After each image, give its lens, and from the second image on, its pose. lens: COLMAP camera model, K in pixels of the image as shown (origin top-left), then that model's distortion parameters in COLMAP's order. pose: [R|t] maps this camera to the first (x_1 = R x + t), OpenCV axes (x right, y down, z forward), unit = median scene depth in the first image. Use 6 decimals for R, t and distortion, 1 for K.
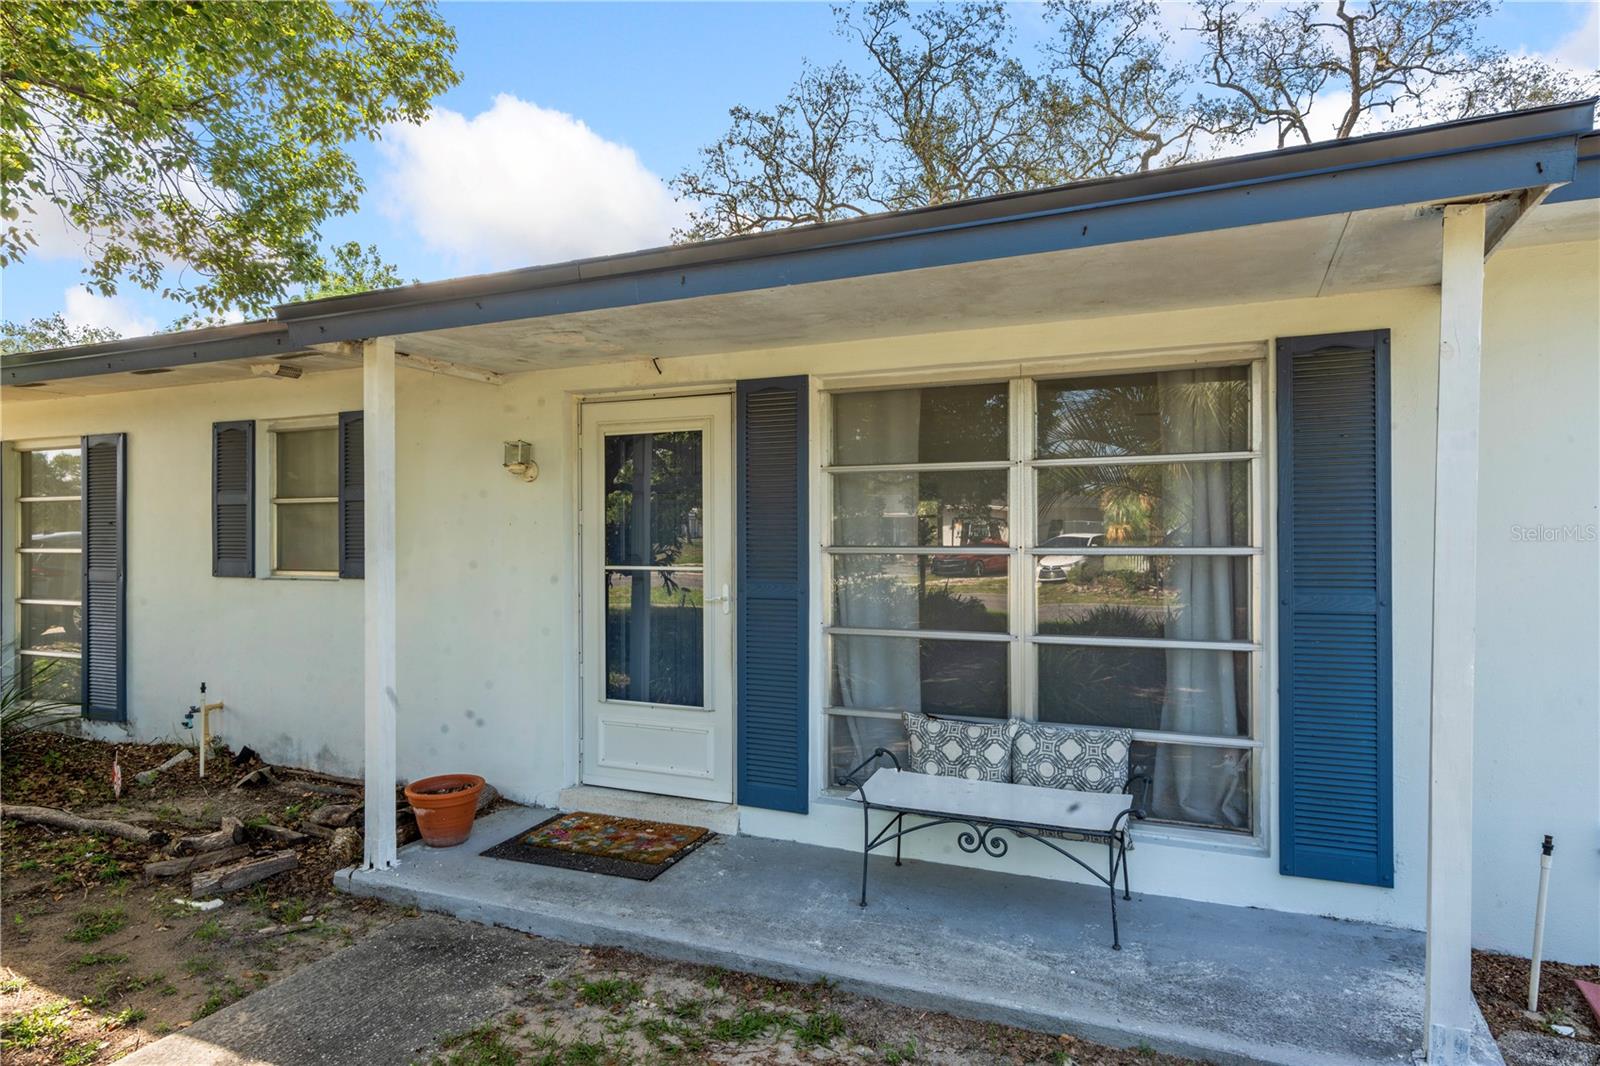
lens RADIAL K [[939.1, 0, 804.8], [0, 939.1, 542.6], [0, 0, 1]] dist [0.006750, 0.002261]
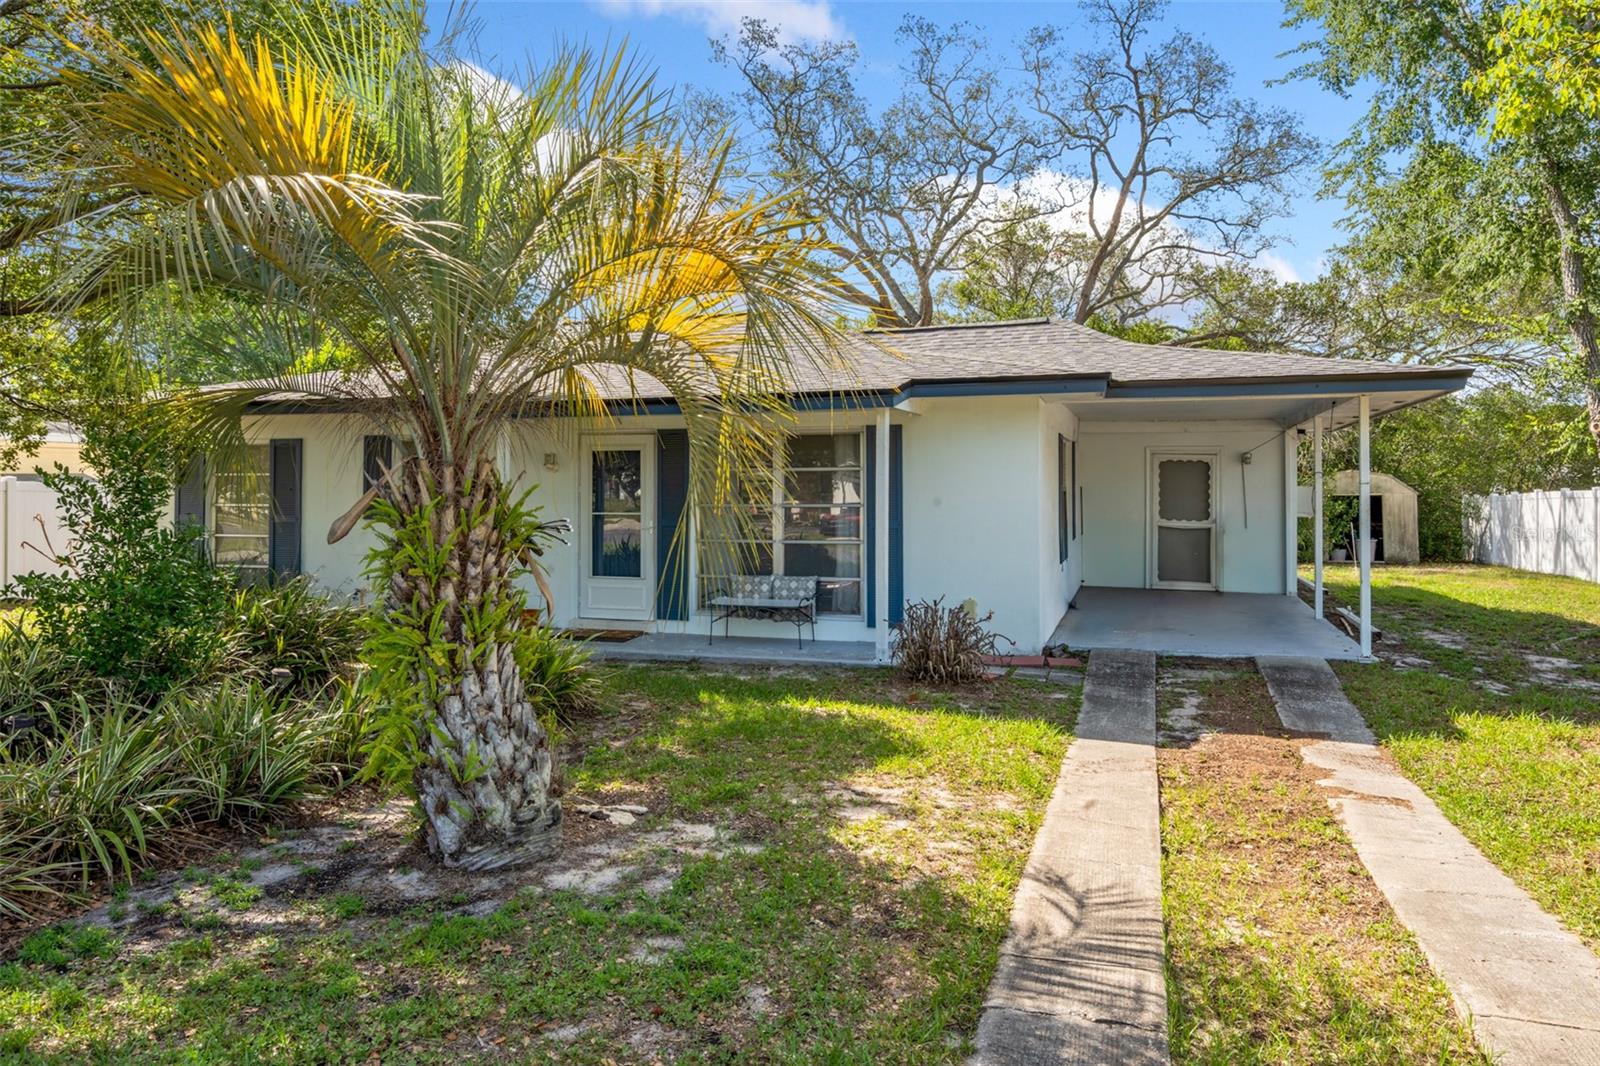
lens RADIAL K [[1085.4, 0, 801.4], [0, 1085.4, 491.9], [0, 0, 1]] dist [0.009829, 0.007095]
pose [[0.994261, 0.002558, 0.106948, -0.005155], [-0.002122, 0.999989, -0.004191, -0.010111], [-0.106958, 0.003940, 0.994256, -1.201851]]
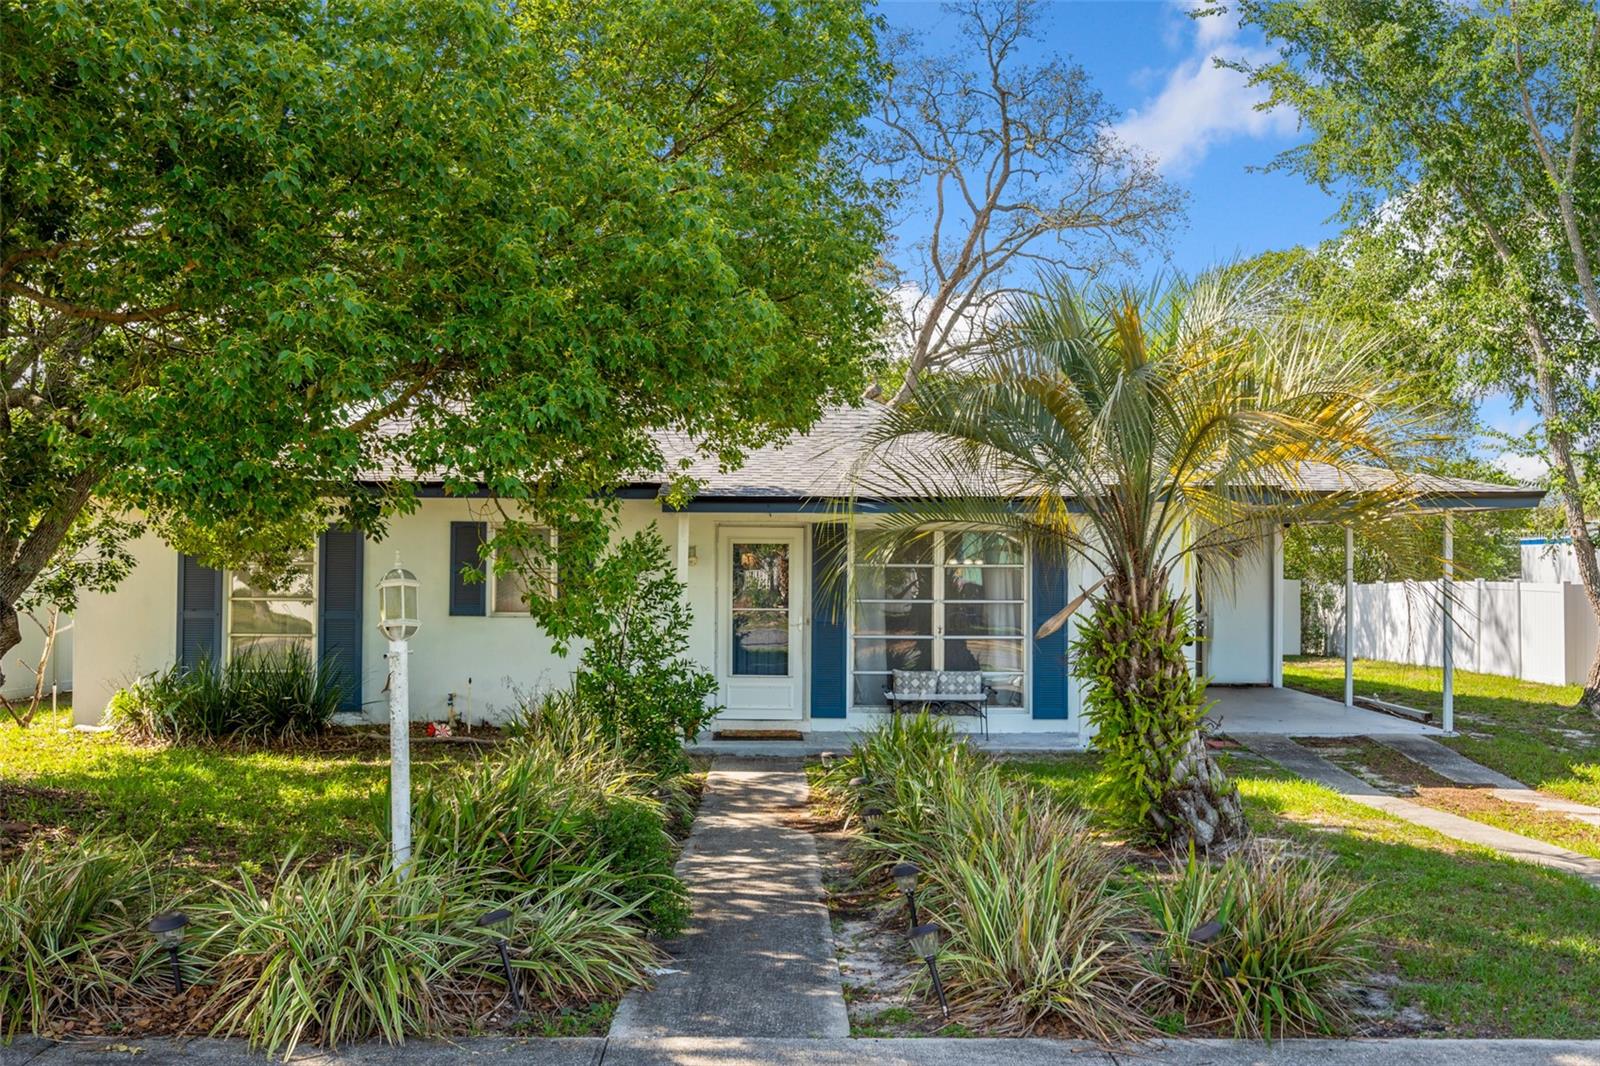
lens RADIAL K [[1571.8, 0, 790.8], [0, 1571.8, 547.0], [0, 0, 1]] dist [0.017826, 0.000000]
pose [[0.913015, 0.013462, 0.407705, -1.200976], [-0.006557, 0.999810, -0.018330, -0.036891], [-0.407874, 0.014062, 0.912930, -1.730892]]
